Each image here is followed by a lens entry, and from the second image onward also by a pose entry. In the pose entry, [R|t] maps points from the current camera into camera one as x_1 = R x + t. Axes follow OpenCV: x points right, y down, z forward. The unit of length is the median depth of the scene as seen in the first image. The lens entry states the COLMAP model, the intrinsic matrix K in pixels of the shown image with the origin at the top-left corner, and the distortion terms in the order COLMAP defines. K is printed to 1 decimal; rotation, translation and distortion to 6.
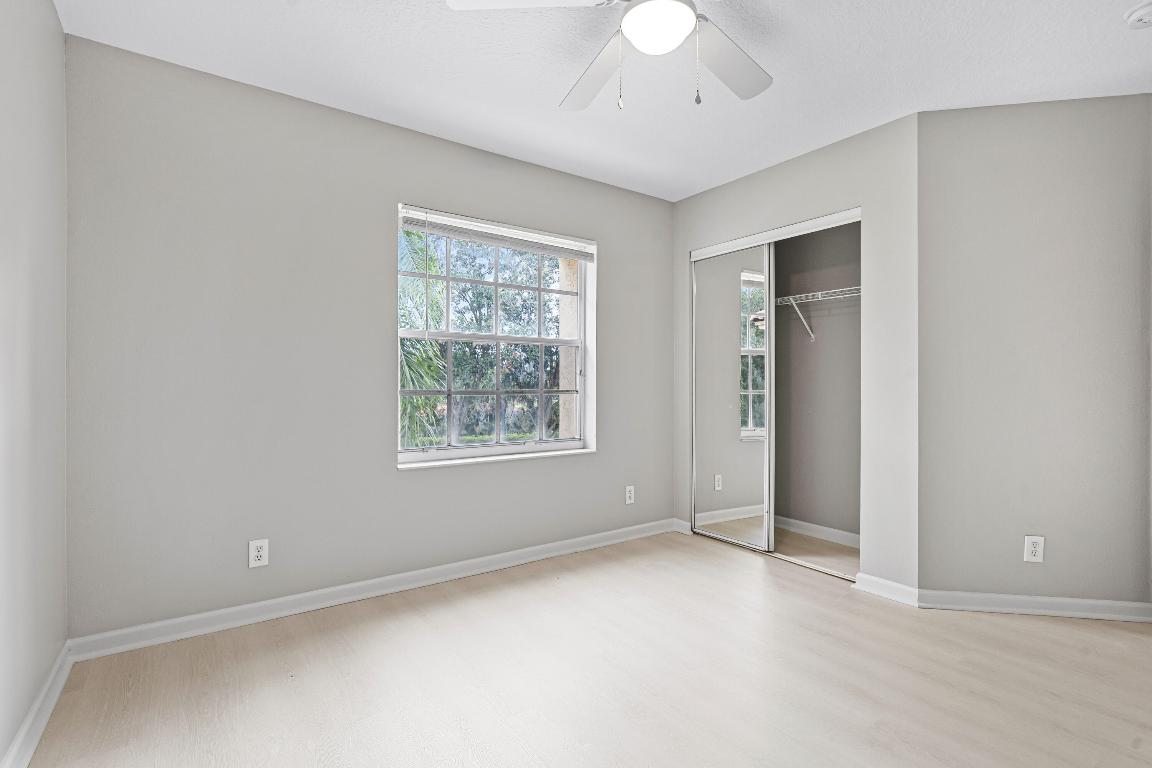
lens RADIAL K [[544.6, 0, 576.0], [0, 544.6, 384.0], [0, 0, 1]] dist [-0.000434, -0.000069]
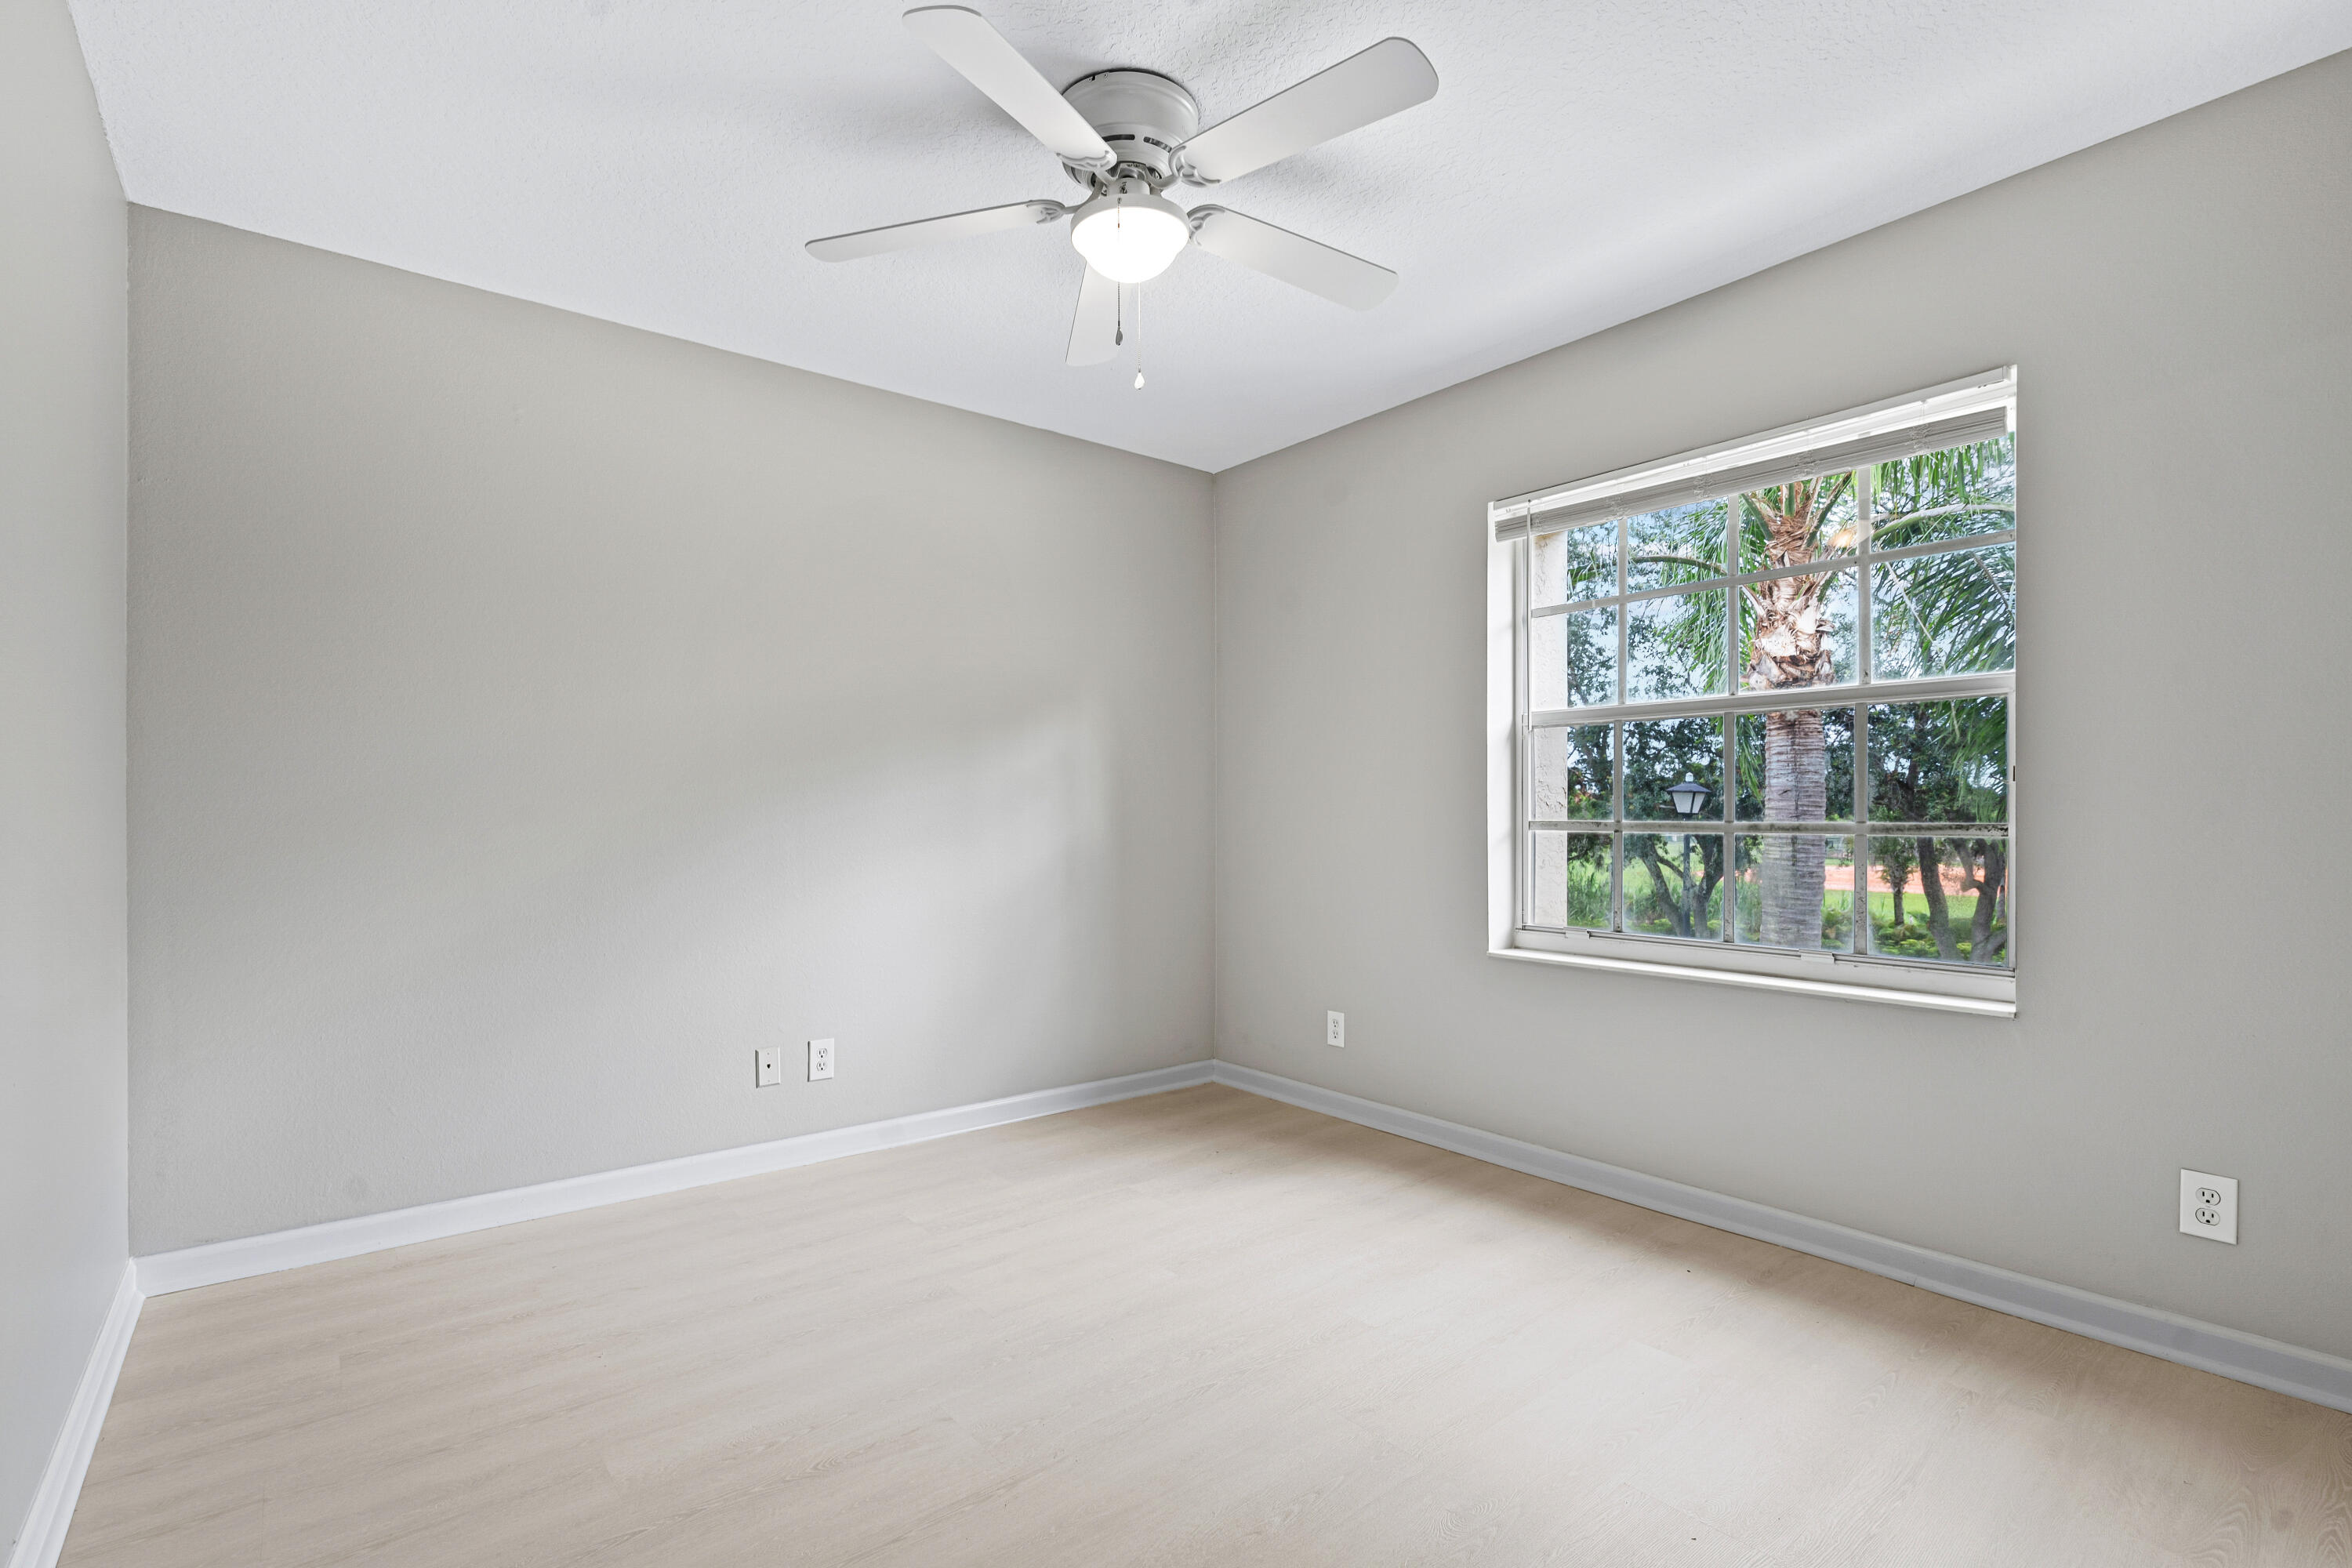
lens RADIAL K [[1069.3, 0, 1164.3], [0, 1069.3, 808.5], [0, 0, 1]] dist [-0.002504, -0.000213]
pose [[0.057270, -0.004405, -0.998349, 0.727108], [0.005707, 0.999975, -0.004084, 0.000652], [0.998342, -0.005464, 0.057293, 0.523425]]
